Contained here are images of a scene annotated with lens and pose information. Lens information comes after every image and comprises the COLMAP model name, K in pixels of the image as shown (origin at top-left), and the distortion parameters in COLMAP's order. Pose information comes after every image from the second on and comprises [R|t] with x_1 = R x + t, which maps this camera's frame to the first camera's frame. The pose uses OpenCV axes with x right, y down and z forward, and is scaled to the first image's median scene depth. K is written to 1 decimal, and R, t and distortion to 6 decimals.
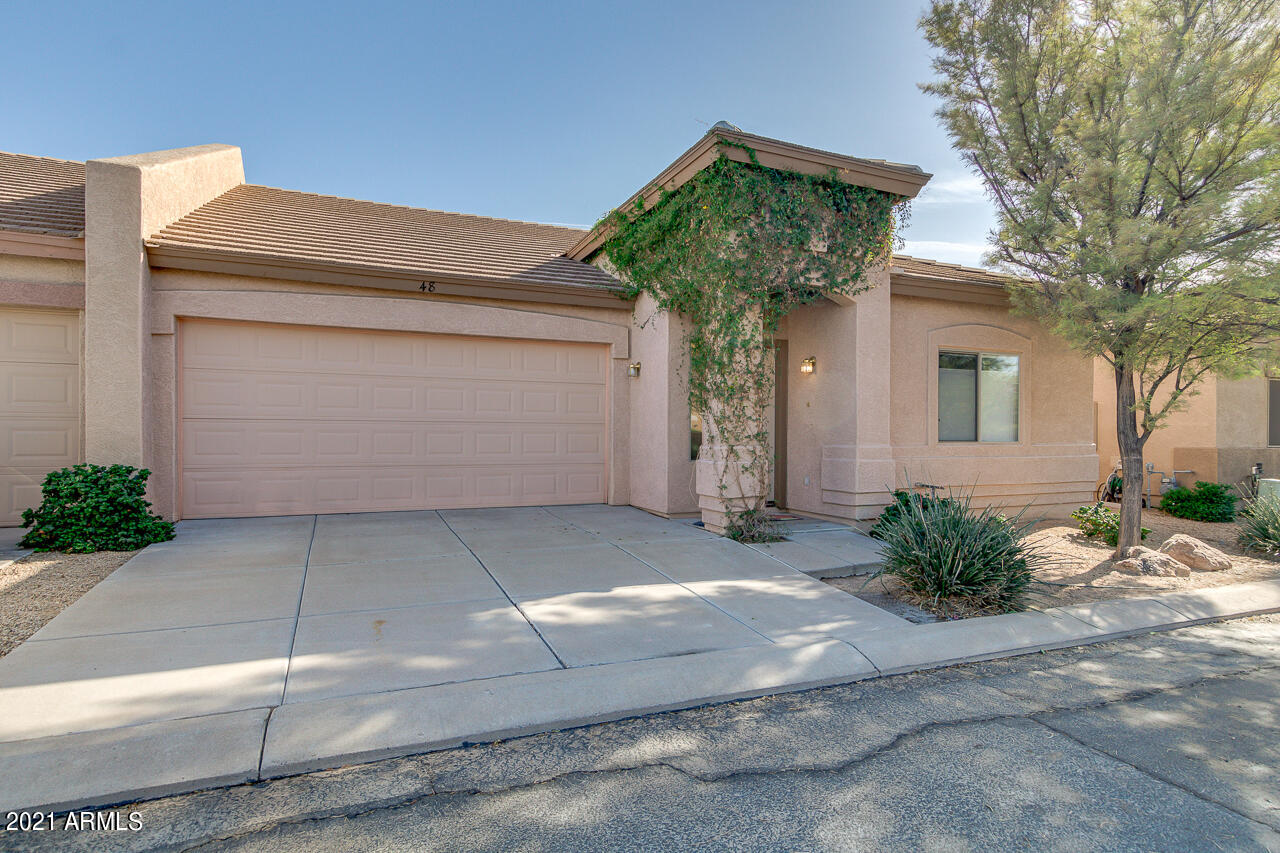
lens RADIAL K [[647.1, 0, 642.8], [0, 647.1, 436.0], [0, 0, 1]] dist [0.004695, 0.000085]
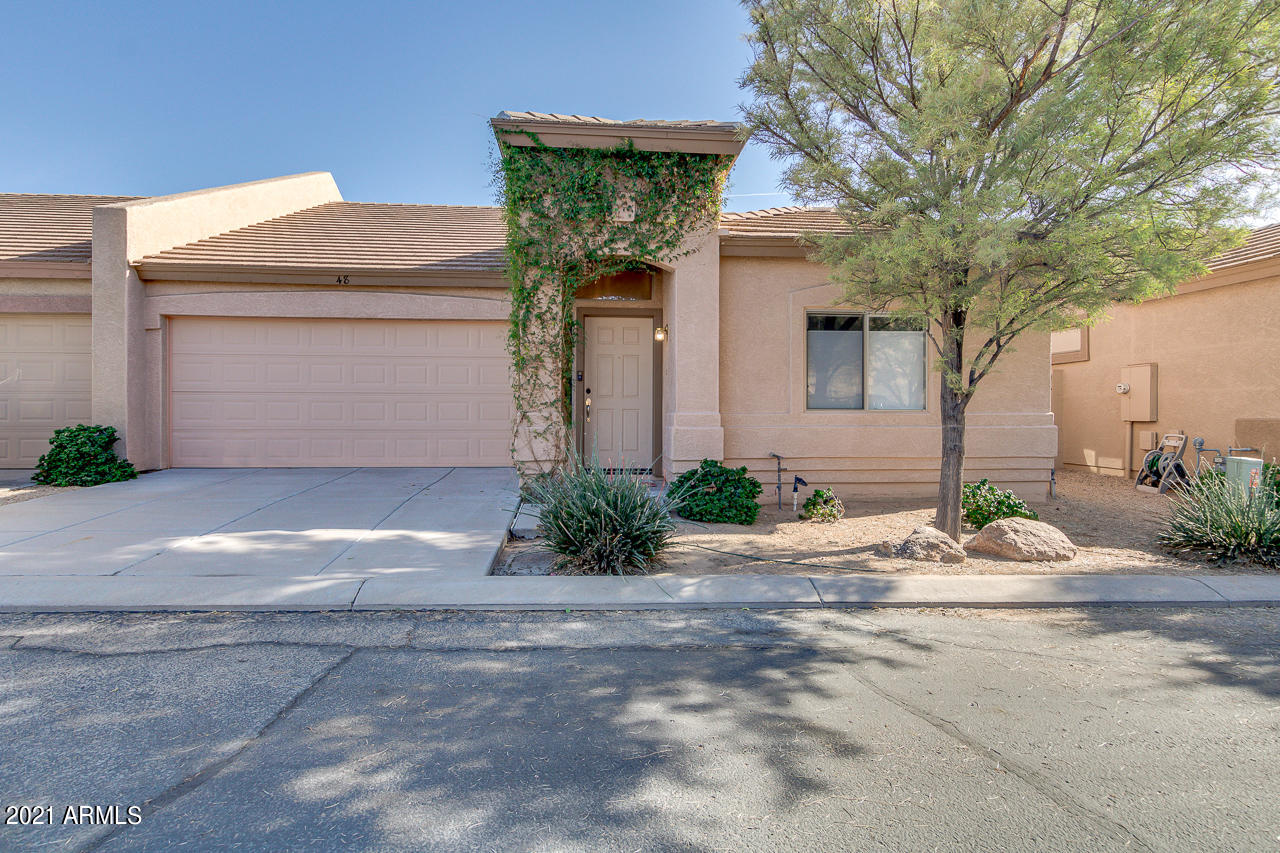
lens RADIAL K [[647.1, 0, 644.2], [0, 647.1, 408.2], [0, 0, 1]] dist [0.004695, 0.000085]
pose [[0.947906, -0.001998, -0.318543, 0.658055], [0.000437, 0.999988, -0.004974, 0.014127], [0.318549, 0.004576, 0.947895, 0.049950]]
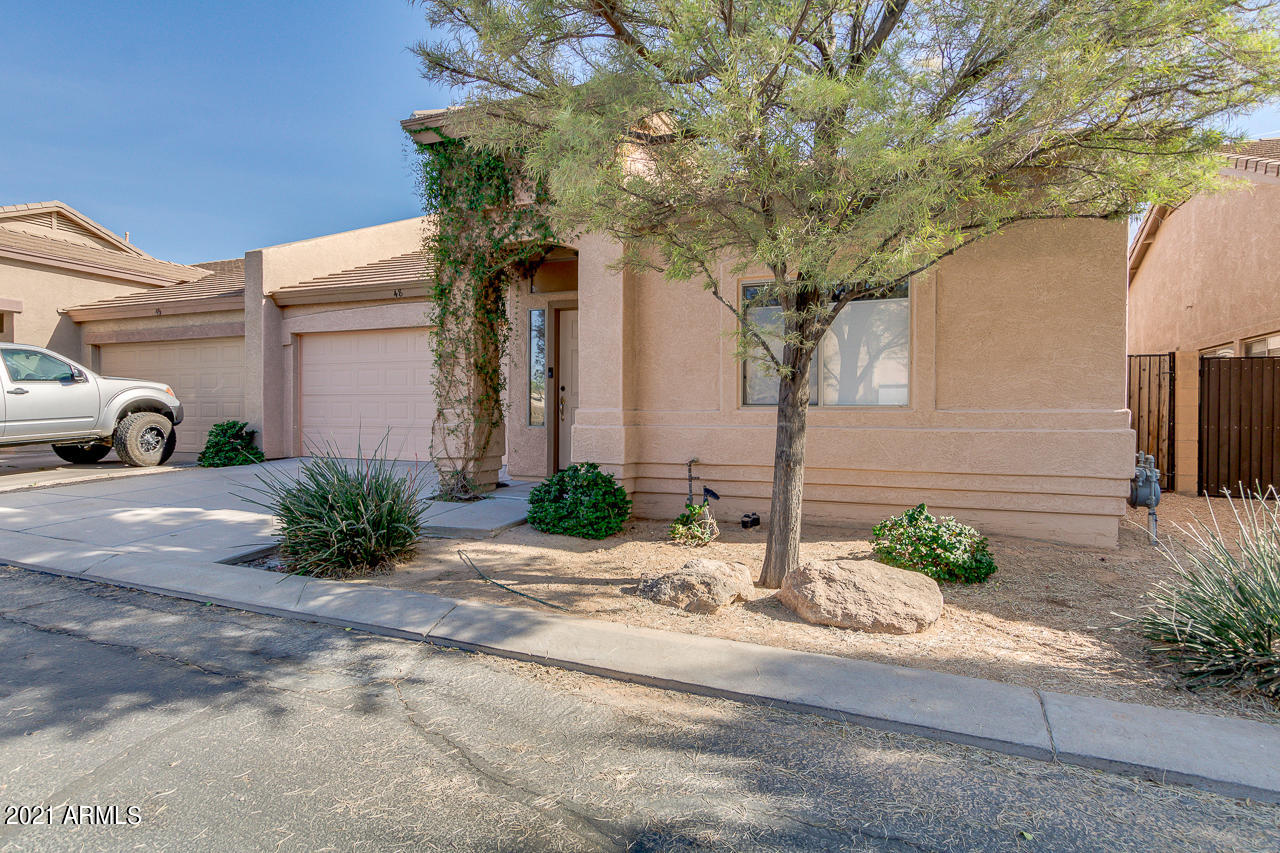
lens RADIAL K [[647.1, 0, 658.2], [0, 647.1, 418.2], [0, 0, 1]] dist [0.004695, 0.000085]
pose [[0.710064, 0.003026, -0.704130, 1.134131], [-0.002080, 0.999995, 0.002199, 0.027022], [0.704134, -0.000097, 0.710067, 0.487758]]
